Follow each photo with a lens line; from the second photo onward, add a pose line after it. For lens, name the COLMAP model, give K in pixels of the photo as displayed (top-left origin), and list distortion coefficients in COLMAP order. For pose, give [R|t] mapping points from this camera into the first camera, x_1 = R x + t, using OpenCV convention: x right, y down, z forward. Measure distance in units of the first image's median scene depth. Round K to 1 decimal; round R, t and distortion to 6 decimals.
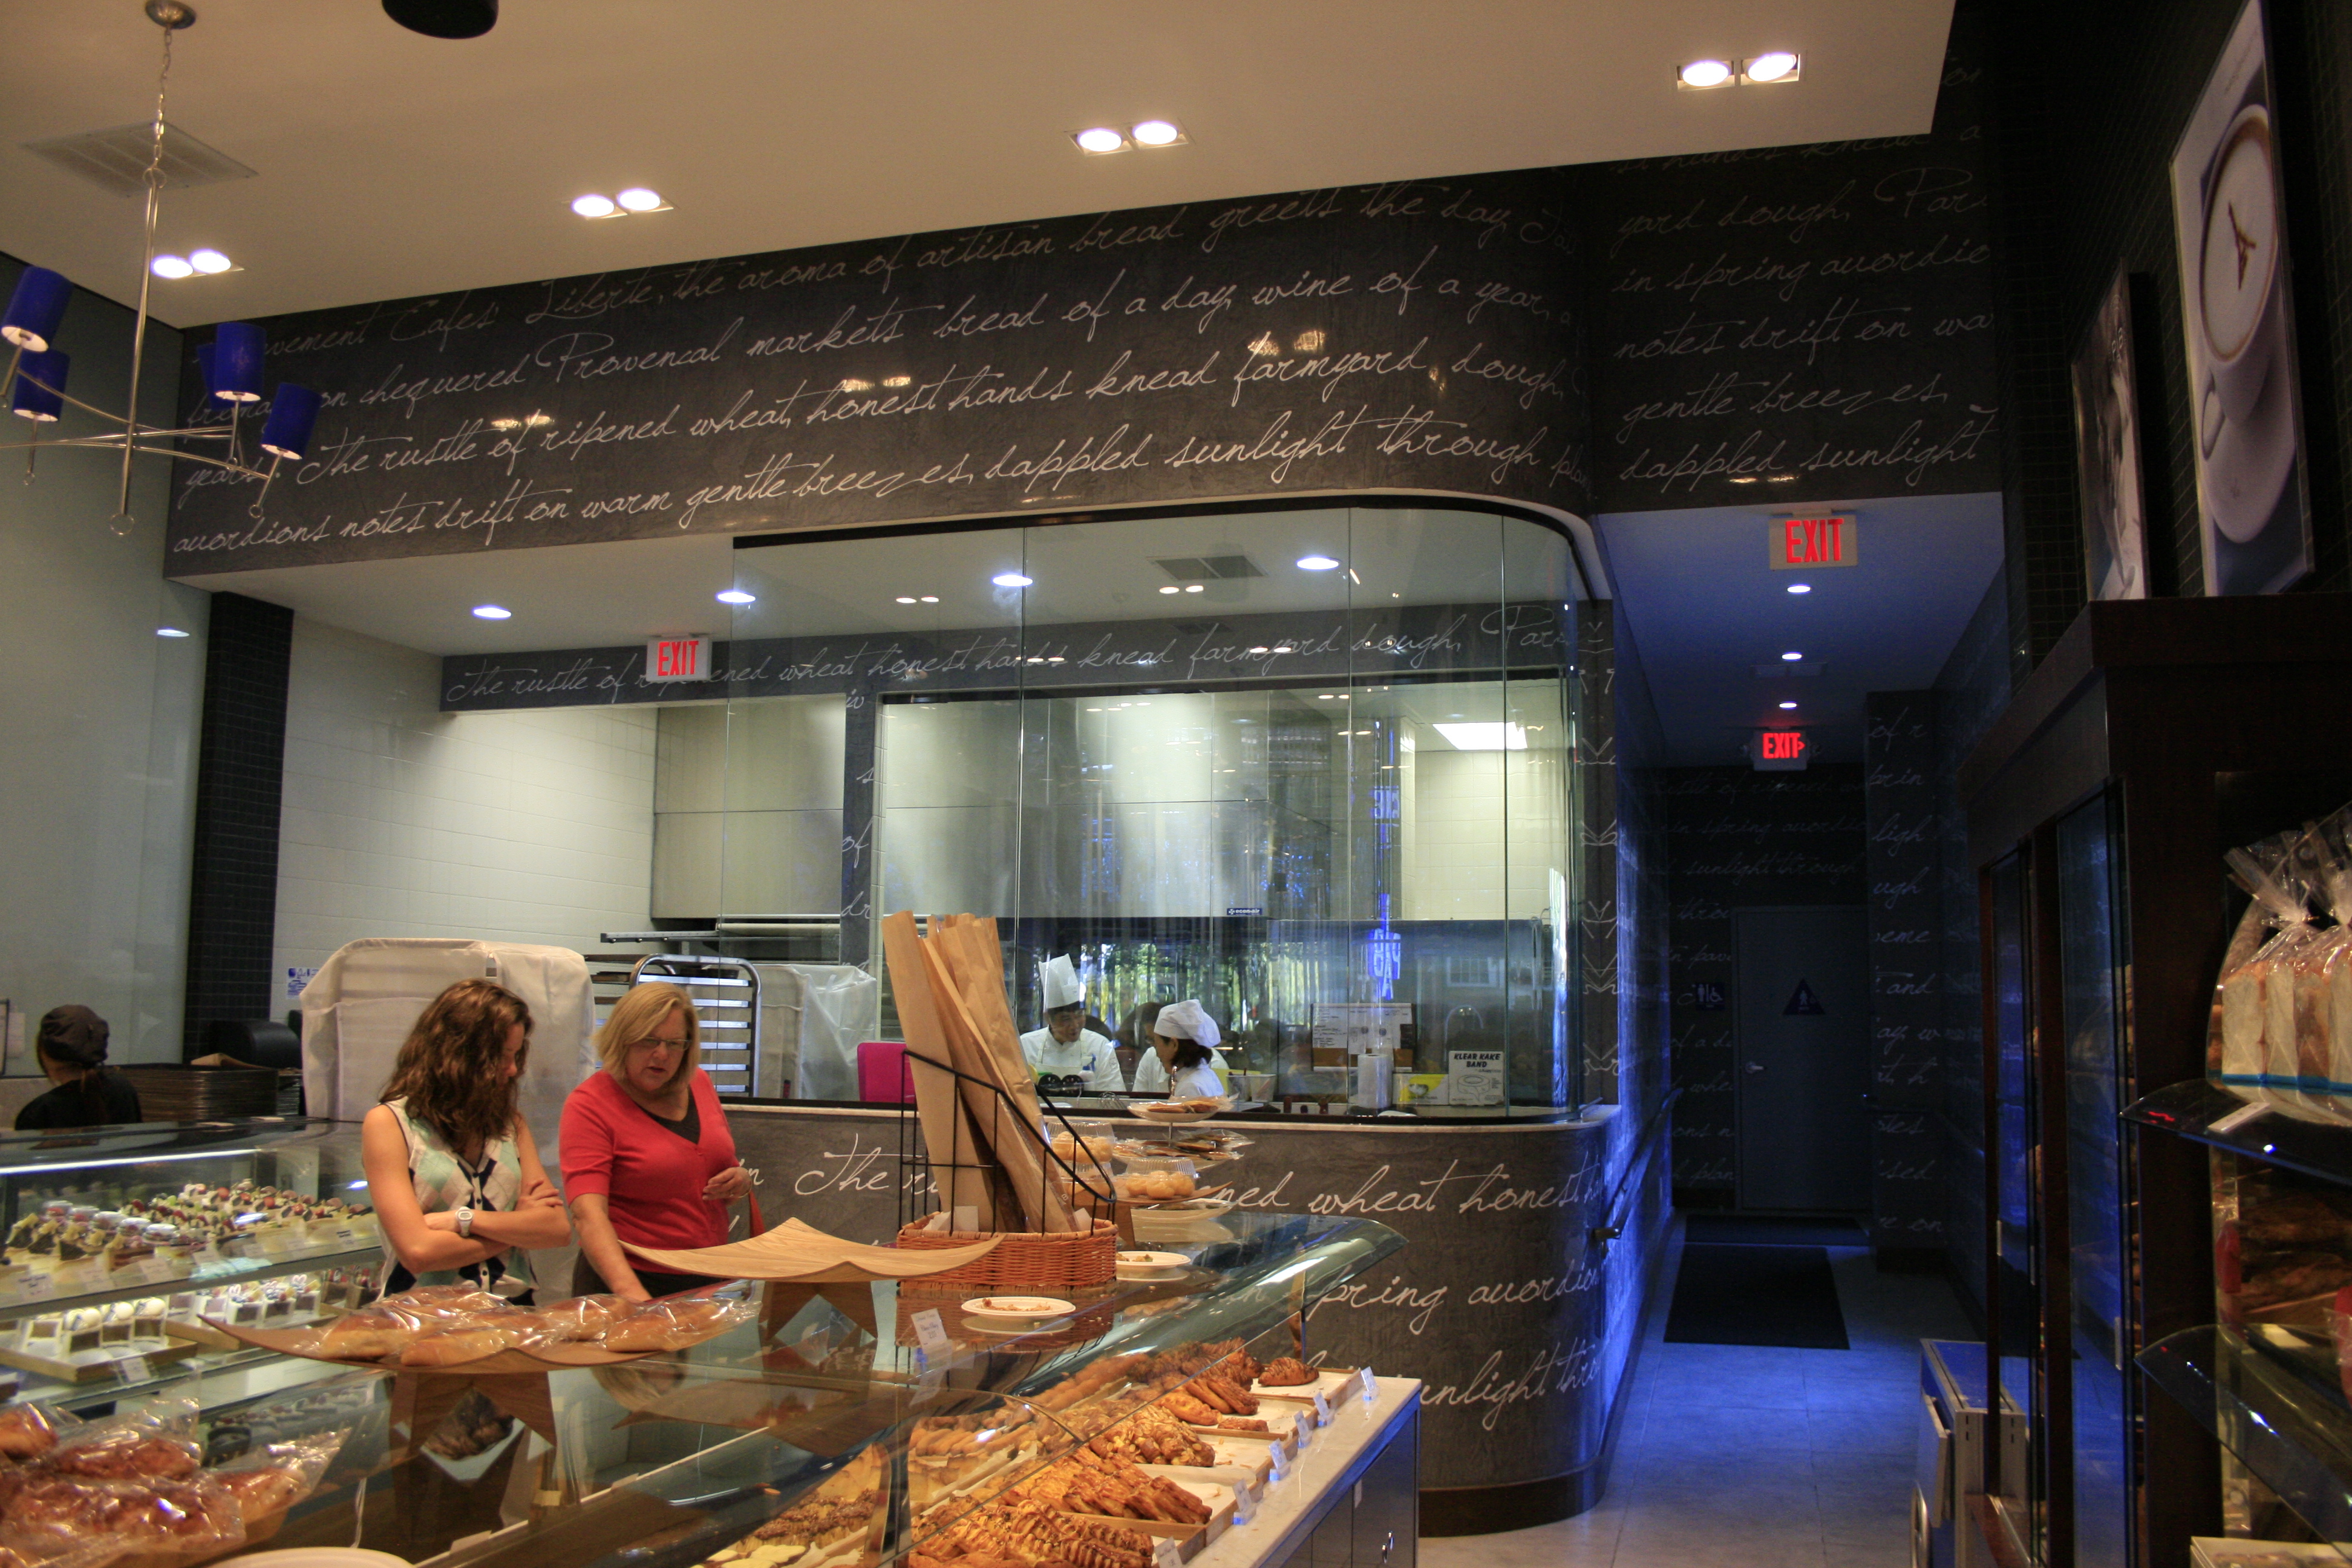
lens RADIAL K [[2034.3, 0, 1182.6], [0, 2034.3, 786.4], [0, 0, 1]] dist [-0.117302, -0.000174]
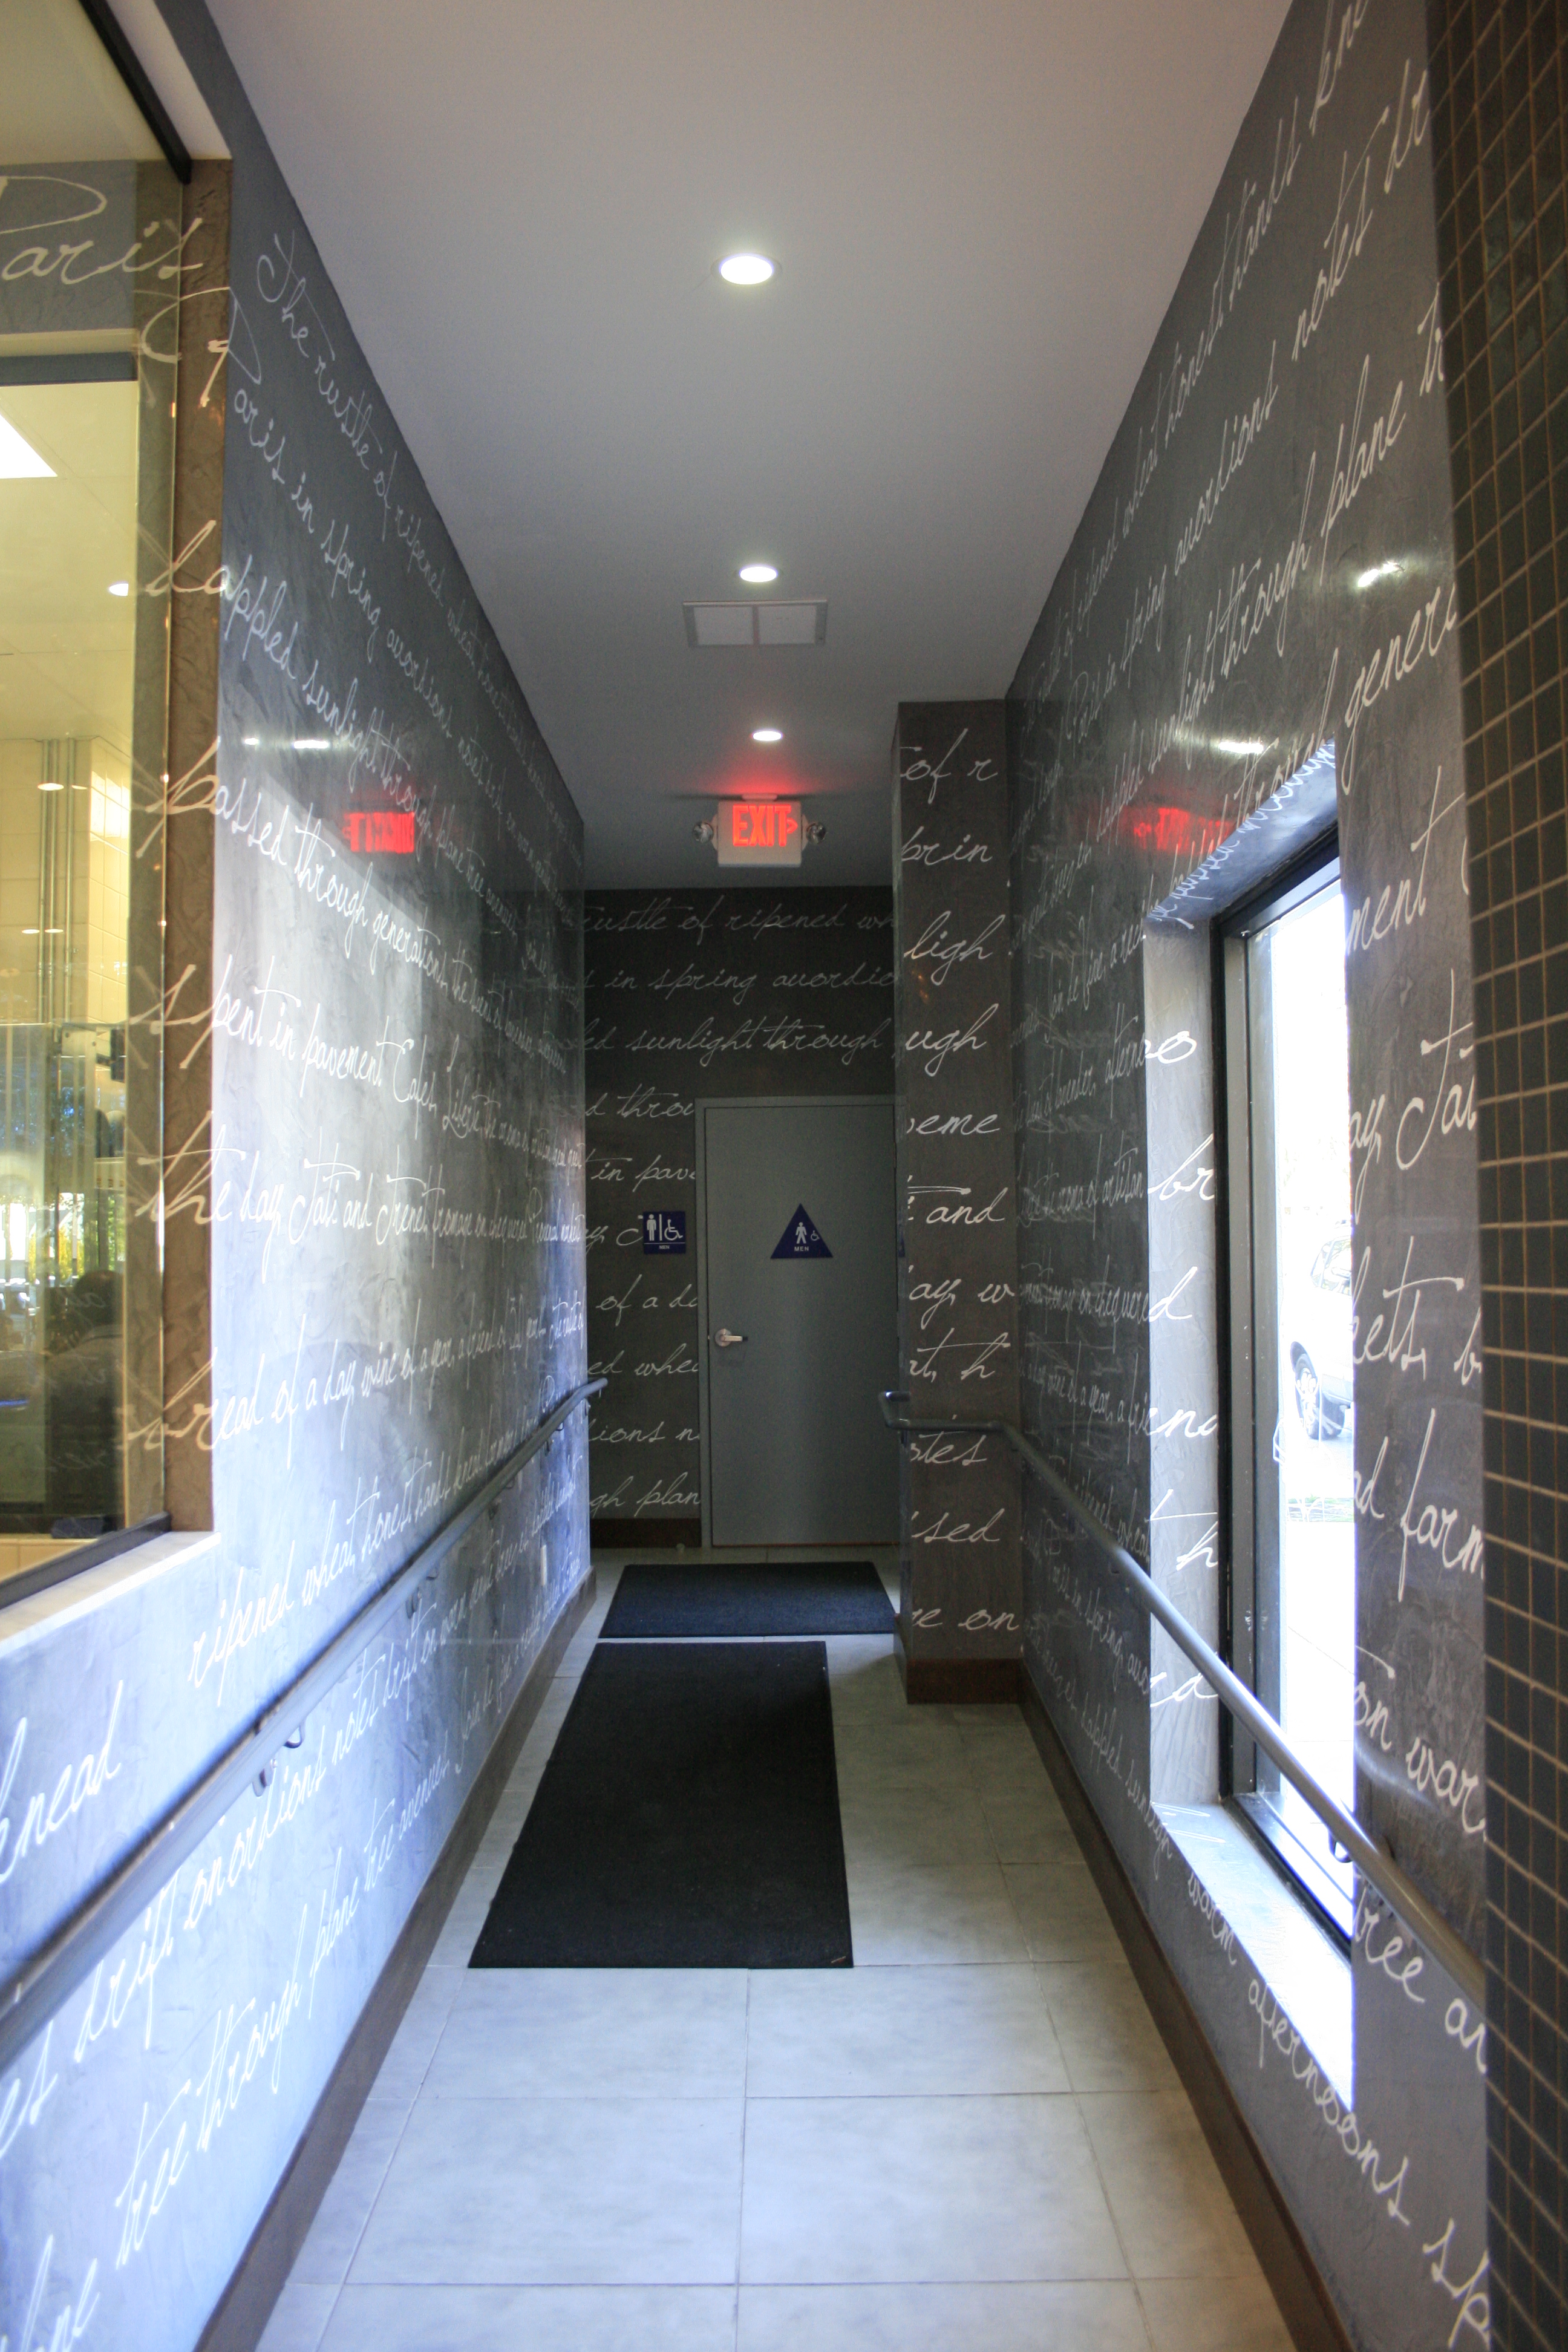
lens RADIAL K [[2034.3, 0, 778.4], [0, 2034.3, 1176.1], [0, 0, 1]] dist [-0.117302, -0.000174]
pose [[0.963338, -0.008653, 0.268151, 0.151370], [-0.010815, 0.997415, 0.071040, 0.047944], [-0.268072, -0.071336, 0.960754, 0.442217]]
